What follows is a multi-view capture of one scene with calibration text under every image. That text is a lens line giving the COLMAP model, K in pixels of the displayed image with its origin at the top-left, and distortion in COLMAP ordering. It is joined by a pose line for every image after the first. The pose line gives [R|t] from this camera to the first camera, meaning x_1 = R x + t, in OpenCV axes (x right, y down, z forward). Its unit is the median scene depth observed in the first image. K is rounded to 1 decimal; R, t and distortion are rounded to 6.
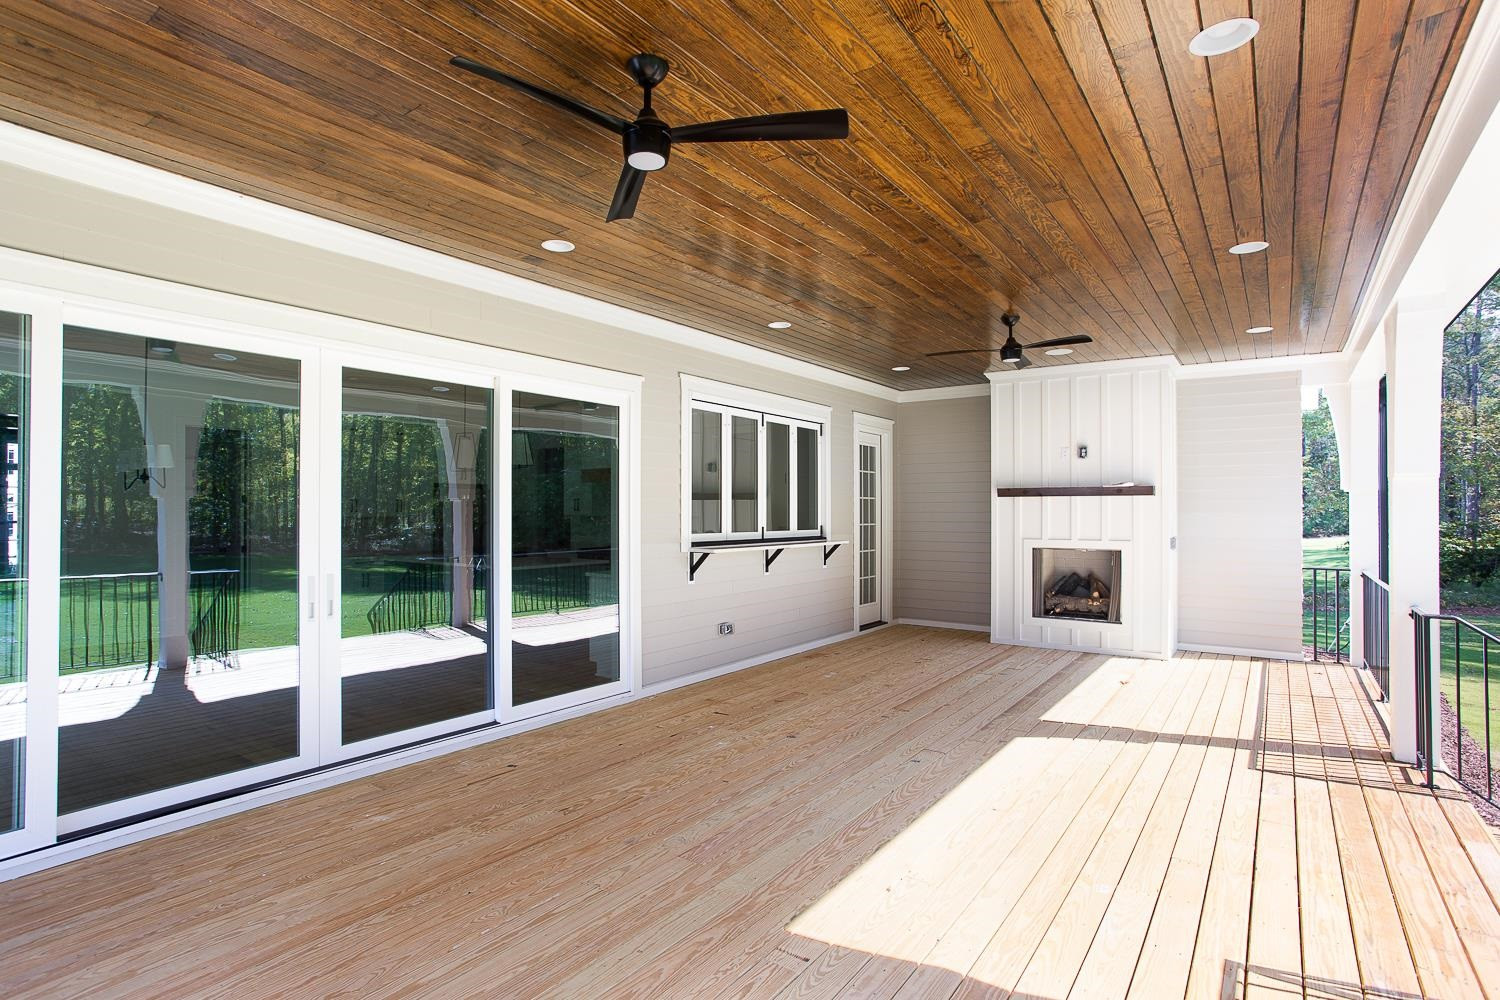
lens RADIAL K [[820.4, 0, 750.0], [0, 820.4, 500.0], [0, 0, 1]] dist [-0.003060, -0.000428]
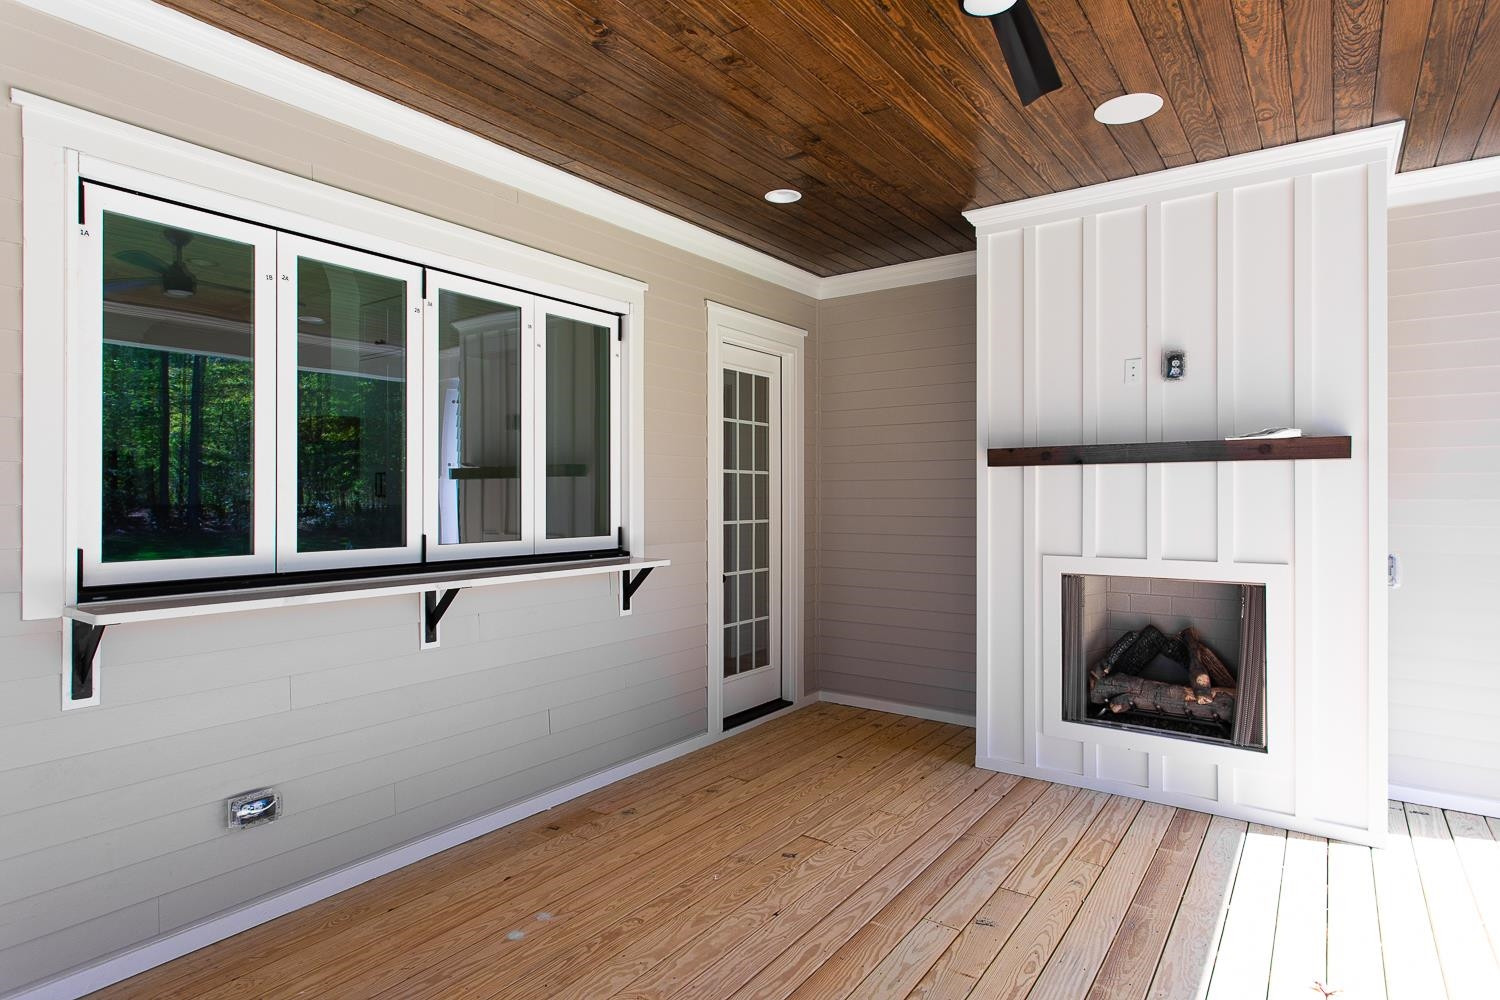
lens RADIAL K [[858.5, 0, 750.0], [0, 858.5, 500.0], [0, 0, 1]] dist [0.003953, 0.001745]
pose [[0.999870, -0.003062, -0.015829, 0.173847], [0.003344, 0.999836, 0.017784, 0.006577], [0.015772, -0.017835, 0.999717, 0.506659]]
